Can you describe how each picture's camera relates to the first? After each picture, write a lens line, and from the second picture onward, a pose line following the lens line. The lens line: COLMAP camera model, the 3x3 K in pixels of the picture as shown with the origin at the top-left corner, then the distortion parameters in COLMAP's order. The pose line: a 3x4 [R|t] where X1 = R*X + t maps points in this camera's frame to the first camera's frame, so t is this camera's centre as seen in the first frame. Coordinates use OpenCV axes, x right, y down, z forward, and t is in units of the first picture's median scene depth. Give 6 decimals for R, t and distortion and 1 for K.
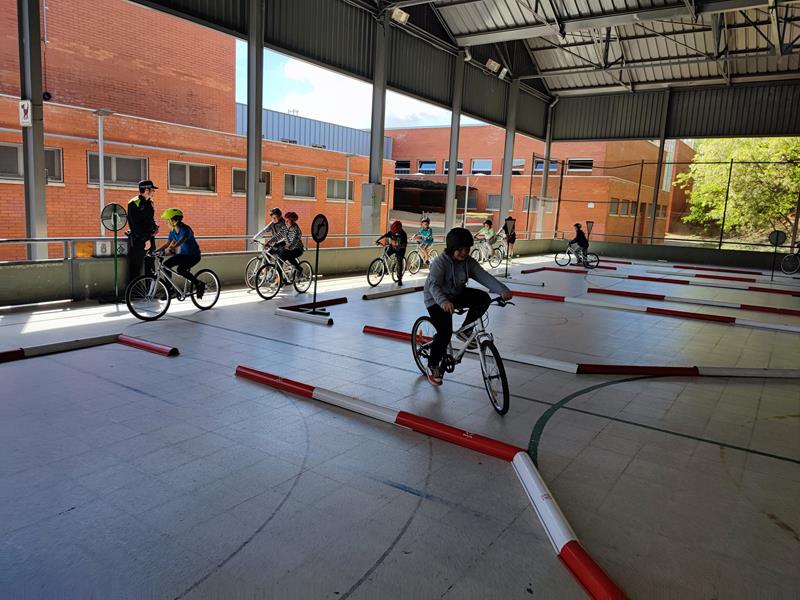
lens RADIAL K [[572.7, 0, 397.5], [0, 572.7, 290.6], [0, 0, 1]] dist [0.053608, -0.057935]
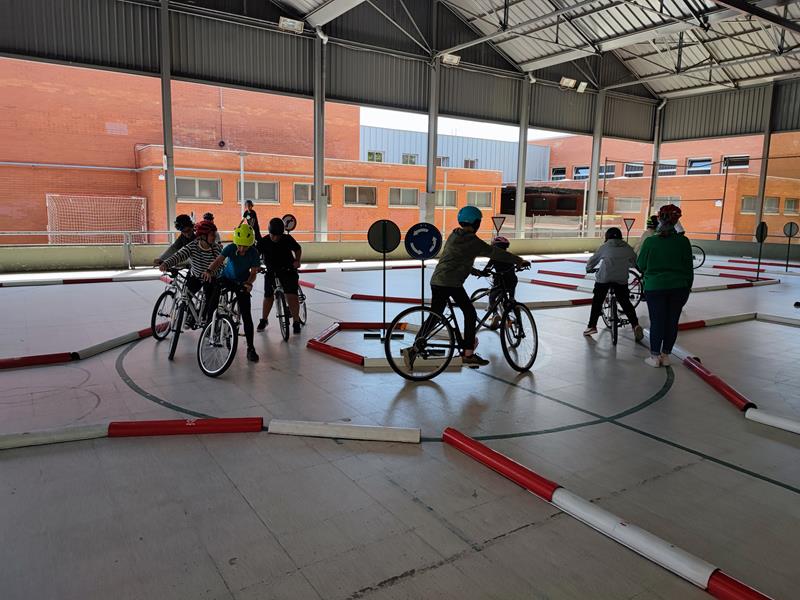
lens RADIAL K [[572.7, 0, 400.4], [0, 572.7, 294.6], [0, 0, 1]] dist [0.053608, -0.057935]
pose [[0.926514, 0.024846, -0.375440, 0.293580], [-0.028707, 0.999577, -0.004694, 0.035821], [0.375164, 0.015127, 0.926835, -0.152516]]
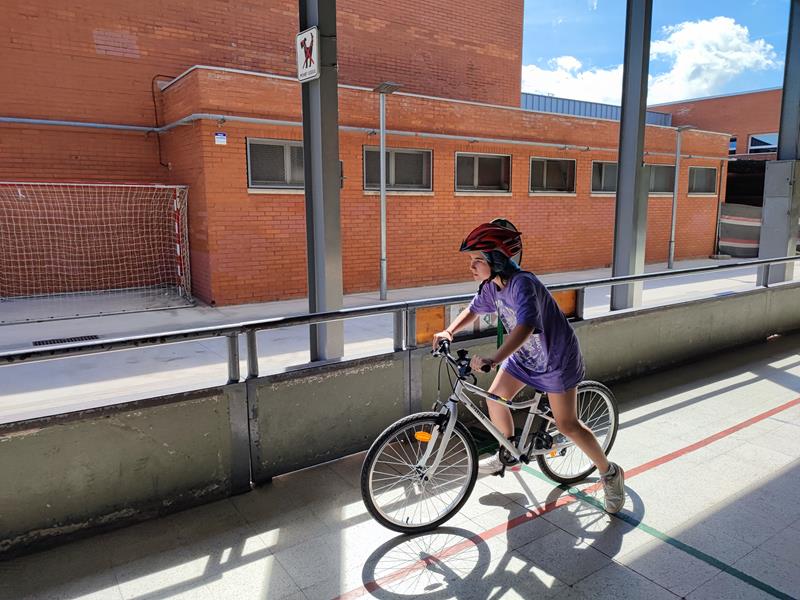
lens RADIAL K [[572.7, 0, 399.8], [0, 572.7, 292.1], [0, 0, 1]] dist [0.053608, -0.057935]
pose [[0.934570, 0.004977, -0.355746, -0.157167], [-0.004083, 0.999986, 0.003264, -0.037946], [0.355757, -0.001598, 0.934577, 0.224945]]
